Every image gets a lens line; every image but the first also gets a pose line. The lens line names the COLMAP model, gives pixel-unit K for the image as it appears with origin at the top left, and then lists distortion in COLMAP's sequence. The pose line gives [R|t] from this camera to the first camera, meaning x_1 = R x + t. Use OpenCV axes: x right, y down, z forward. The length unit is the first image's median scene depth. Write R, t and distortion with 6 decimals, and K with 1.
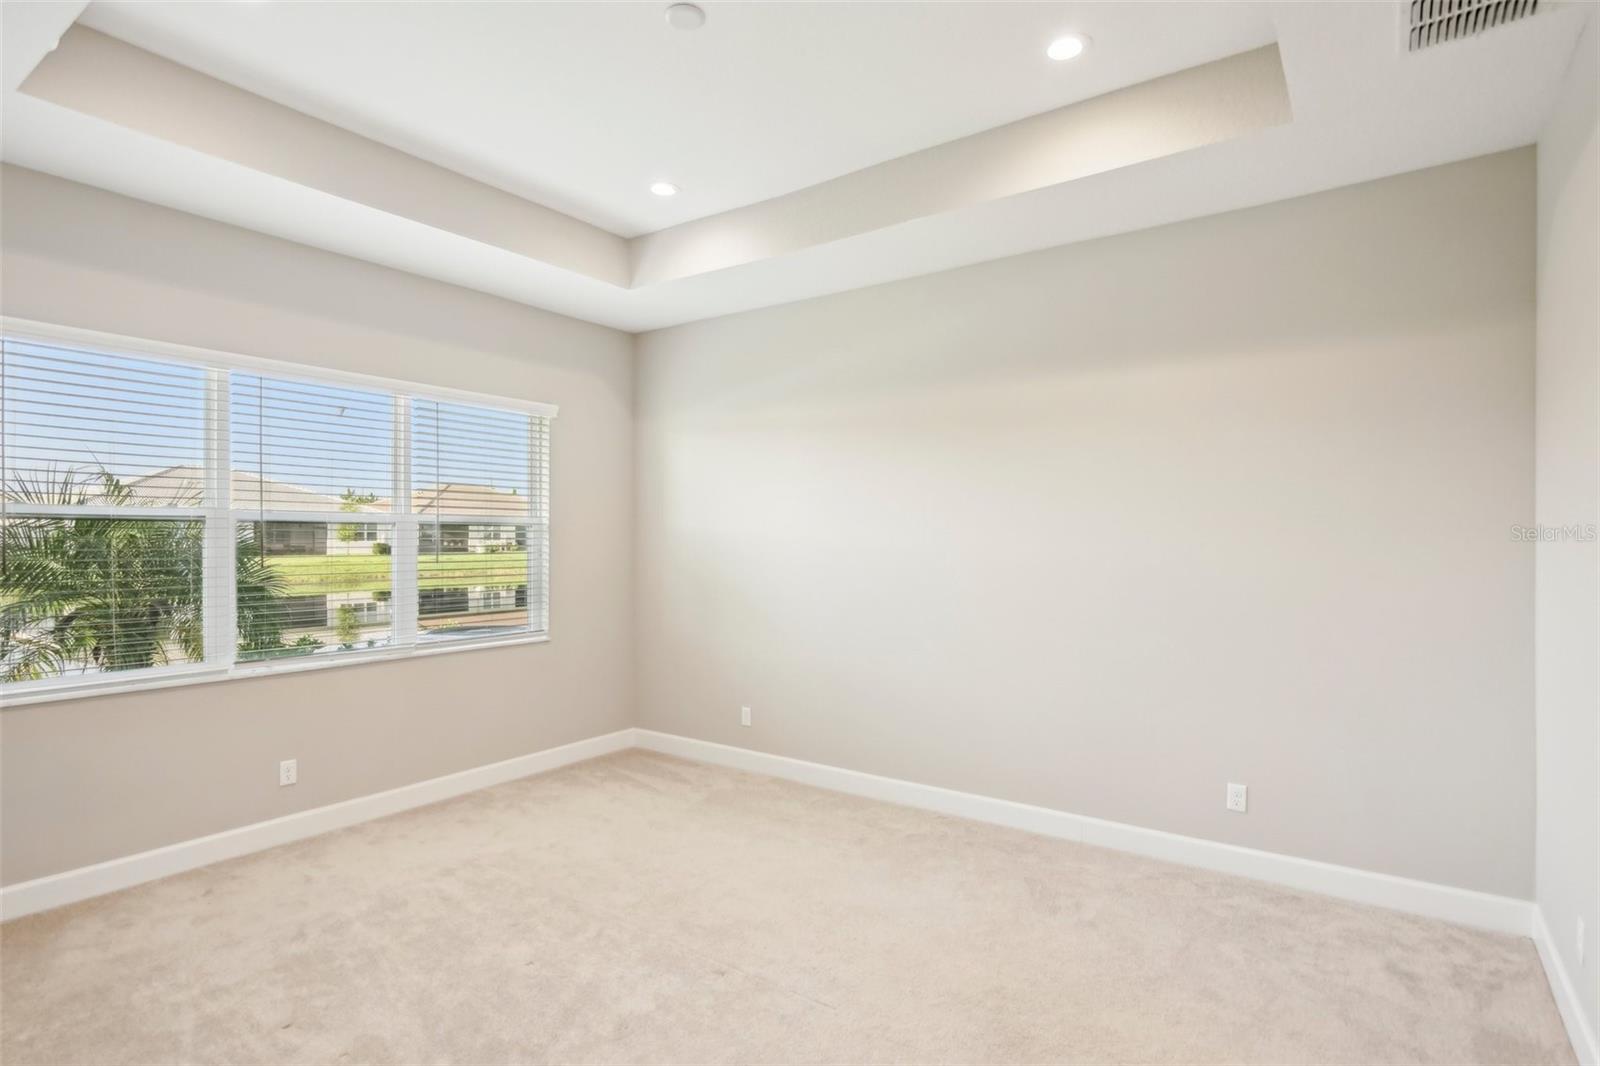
lens RADIAL K [[791.6, 0, 800.0], [0, 791.6, 533.0], [0, 0, 1]] dist [-0.003803, -0.000545]
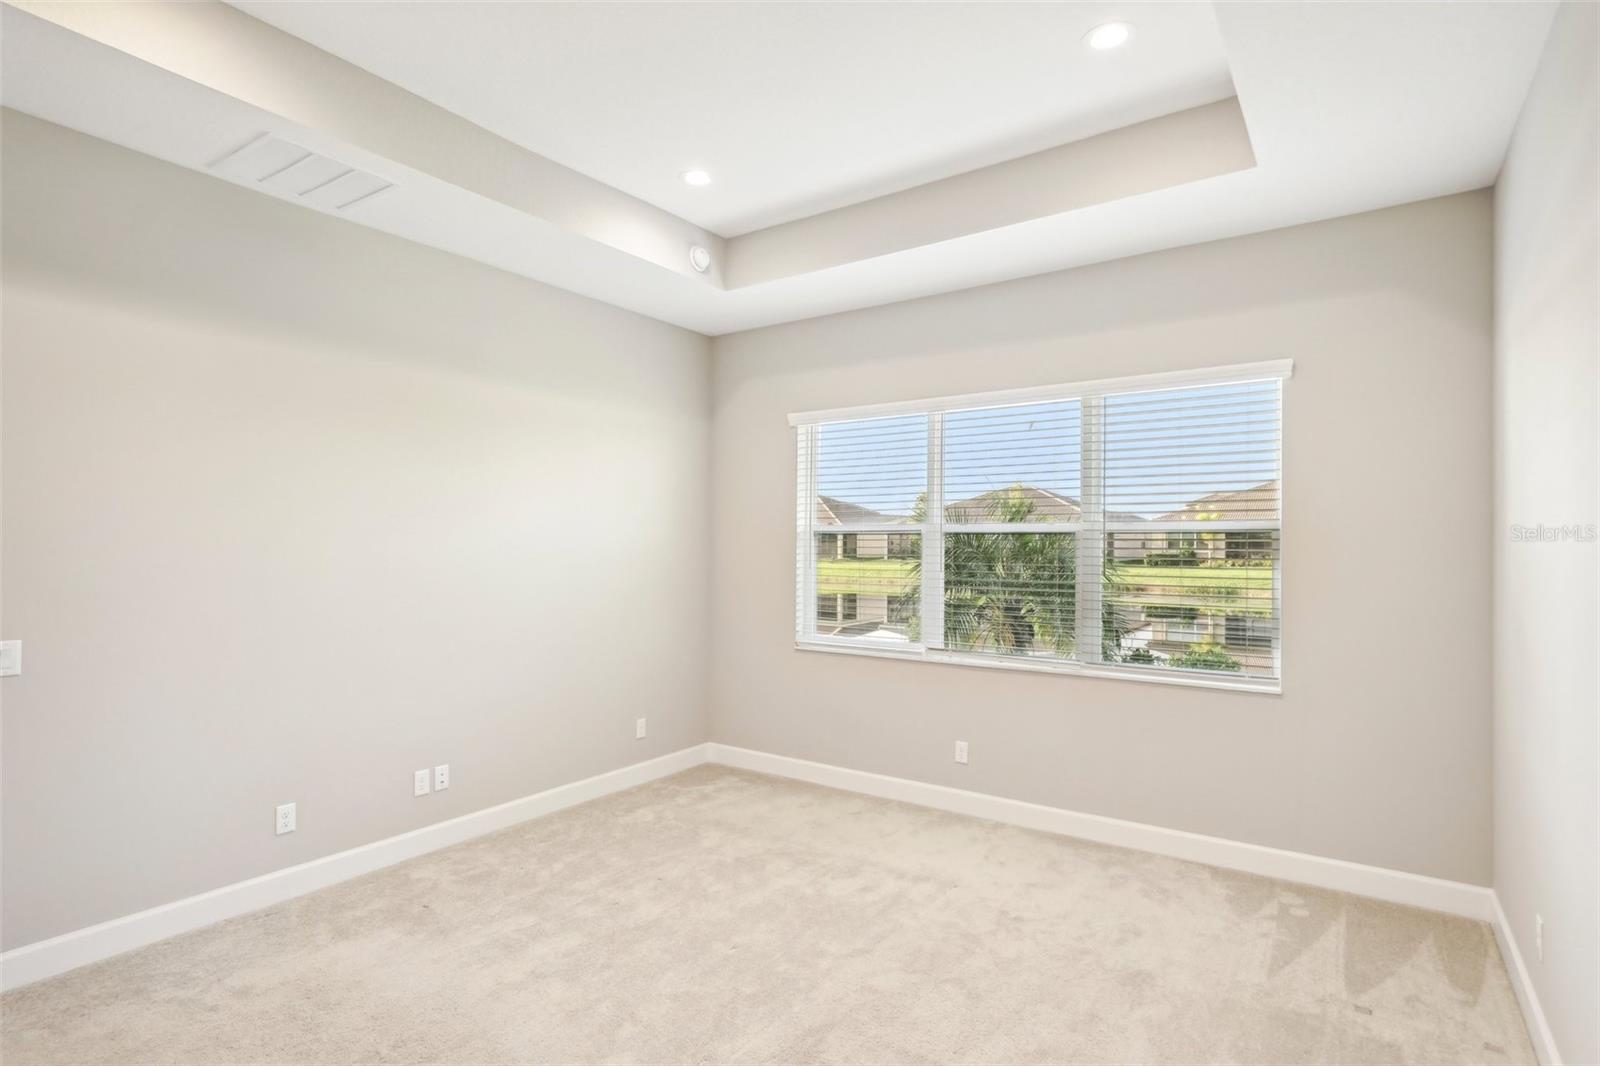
lens RADIAL K [[812.8, 0, 792.7], [0, 812.8, 536.4], [0, 0, 1]] dist [-0.002182, -0.000351]
pose [[0.015467, -0.012690, -0.999800, 0.497751], [0.003097, 0.999915, -0.012643, 0.003976], [0.999876, -0.002901, 0.015505, 0.690266]]
